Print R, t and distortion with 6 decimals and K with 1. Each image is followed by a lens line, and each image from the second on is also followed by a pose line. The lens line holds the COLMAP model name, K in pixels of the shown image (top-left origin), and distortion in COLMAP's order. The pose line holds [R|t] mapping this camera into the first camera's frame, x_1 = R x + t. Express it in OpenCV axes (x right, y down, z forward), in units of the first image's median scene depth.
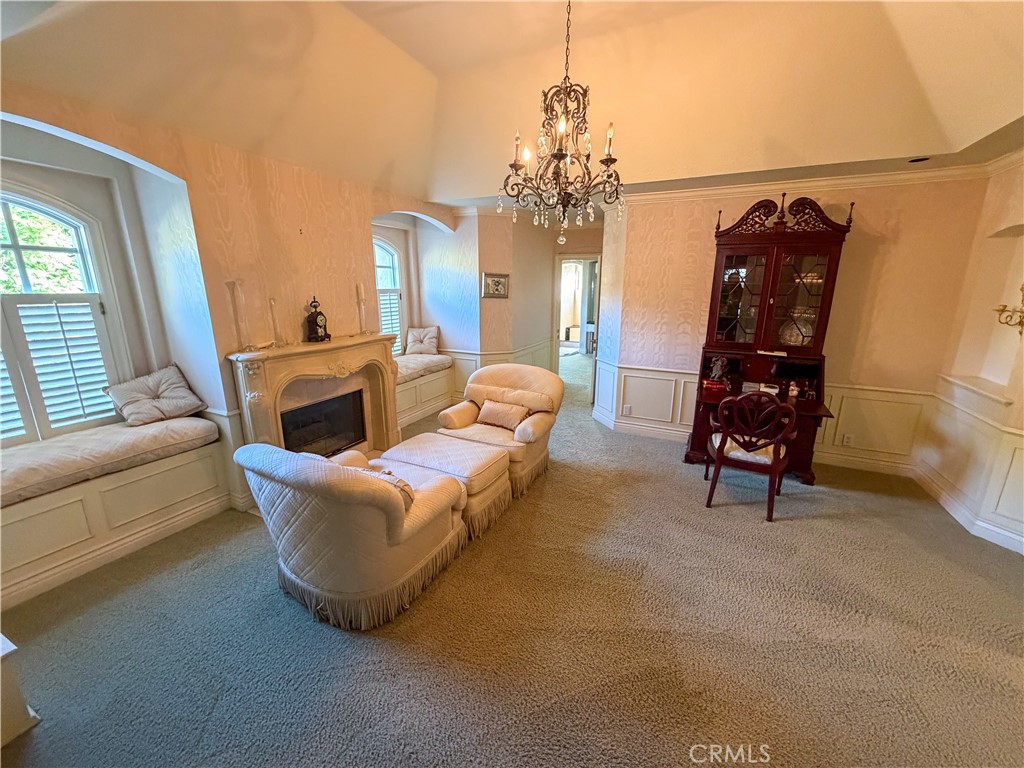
lens RADIAL K [[407.8, 0, 508.1], [0, 407.8, 382.0], [0, 0, 1]] dist [-0.000546, 0.000313]
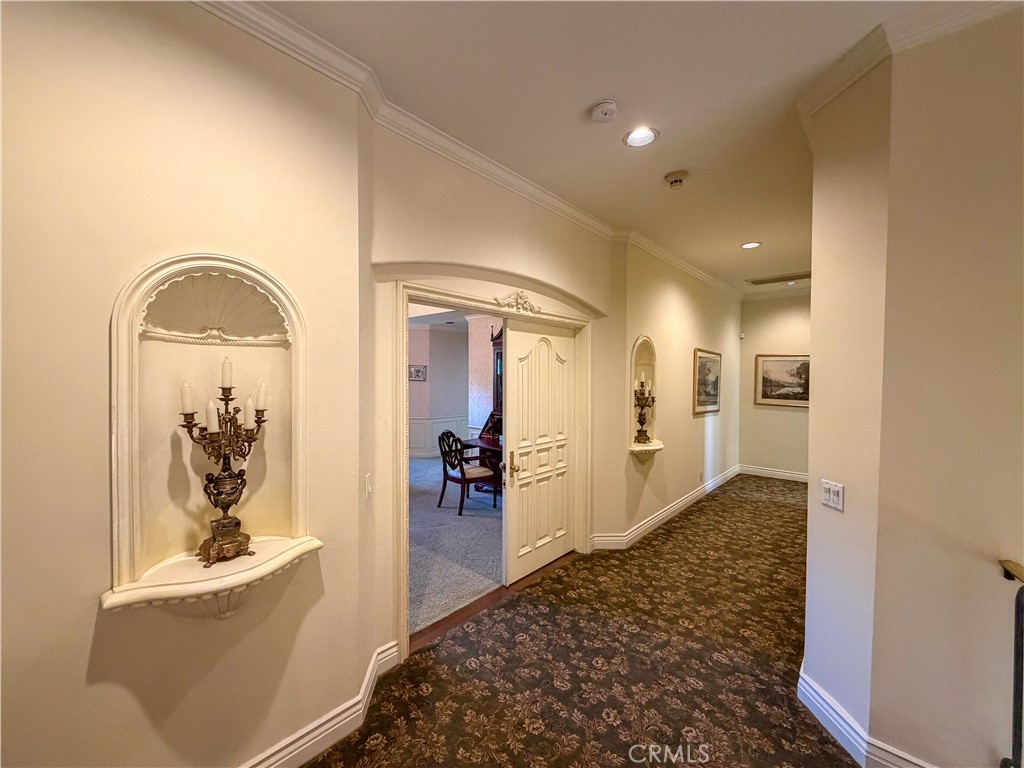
lens RADIAL K [[407.8, 0, 509.1], [0, 407.8, 383.2], [0, 0, 1]] dist [-0.000546, 0.000313]
pose [[0.958623, 0.005573, -0.284625, 1.068850], [-0.067540, 0.975715, -0.208371, 0.133315], [0.276551, 0.218972, 0.935719, -0.440674]]
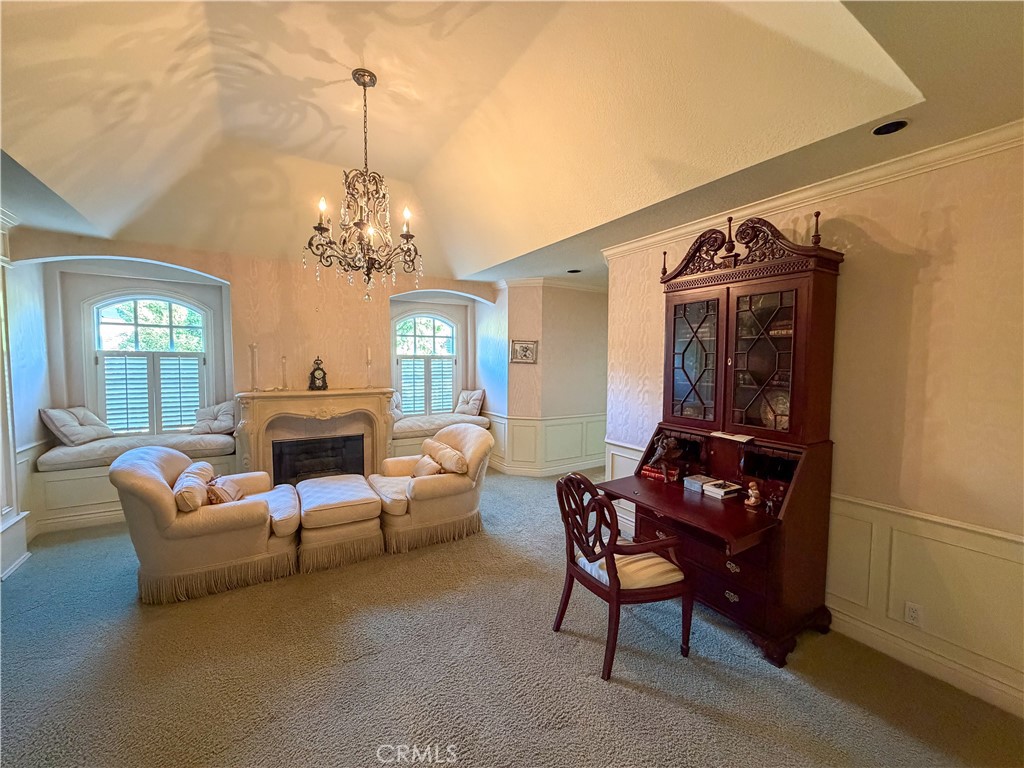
lens RADIAL K [[407.8, 0, 510.7], [0, 407.8, 382.4], [0, 0, 1]] dist [-0.000546, 0.000313]
pose [[0.845630, 0.030596, -0.532891, 0.718323], [-0.127967, 0.980861, -0.146751, -0.012214], [0.518202, 0.192289, 0.833361, 0.230656]]
